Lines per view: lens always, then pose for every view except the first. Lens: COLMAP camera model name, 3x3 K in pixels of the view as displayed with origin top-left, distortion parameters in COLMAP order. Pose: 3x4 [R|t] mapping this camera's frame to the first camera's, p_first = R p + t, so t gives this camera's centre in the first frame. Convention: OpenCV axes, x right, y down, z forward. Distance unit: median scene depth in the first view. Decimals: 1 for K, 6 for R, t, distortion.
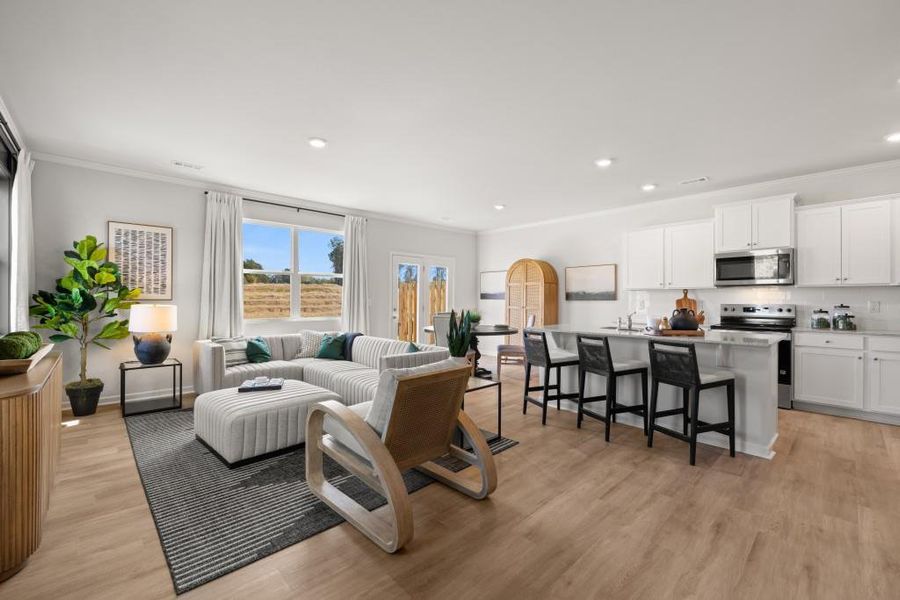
lens RADIAL K [[375.8, 0, 444.9], [0, 375.8, 300.6], [0, 0, 1]] dist [0.001147, -0.001840]
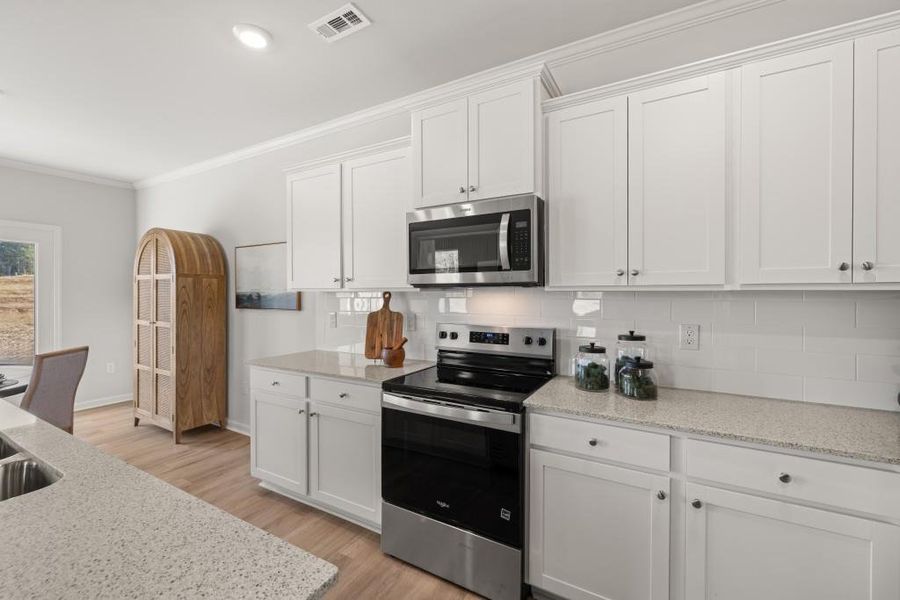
lens RADIAL K [[375.8, 0, 446.4], [0, 375.8, 296.4], [0, 0, 1]] dist [0.001147, -0.001840]
pose [[0.955737, -0.008541, 0.294099, 0.701571], [0.005232, 0.999914, 0.012034, -0.035593], [-0.294177, -0.009963, 0.955699, 0.626774]]
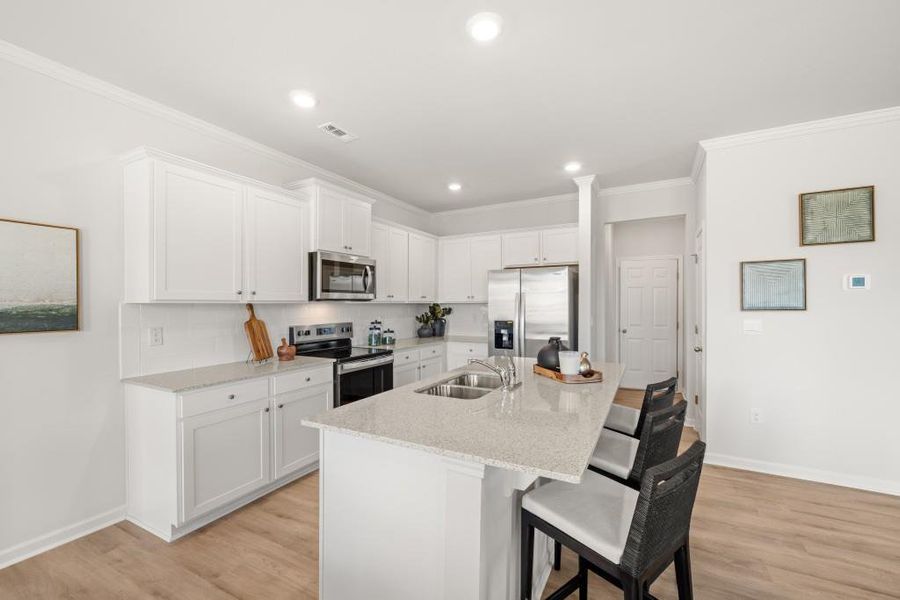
lens RADIAL K [[375.8, 0, 451.4], [0, 375.8, 299.9], [0, 0, 1]] dist [0.001147, -0.001840]
pose [[-0.328040, 0.002054, 0.944662, 0.003749], [-0.001567, 0.999995, -0.002718, -0.041919], [-0.944662, -0.002373, -0.328035, 1.107080]]
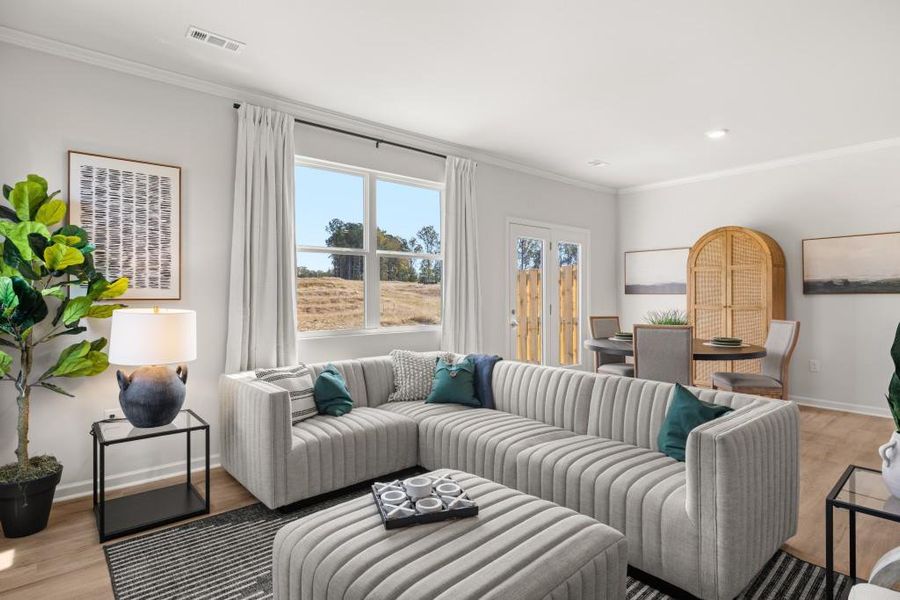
lens RADIAL K [[473.5, 0, 448.6], [0, 473.5, 295.4], [0, 0, 1]] dist [-0.004346, -0.000886]
pose [[0.998785, -0.008585, -0.048535, -0.317997], [0.008411, 0.999957, -0.003789, -0.002182], [0.048565, 0.003376, 0.998814, 0.348779]]
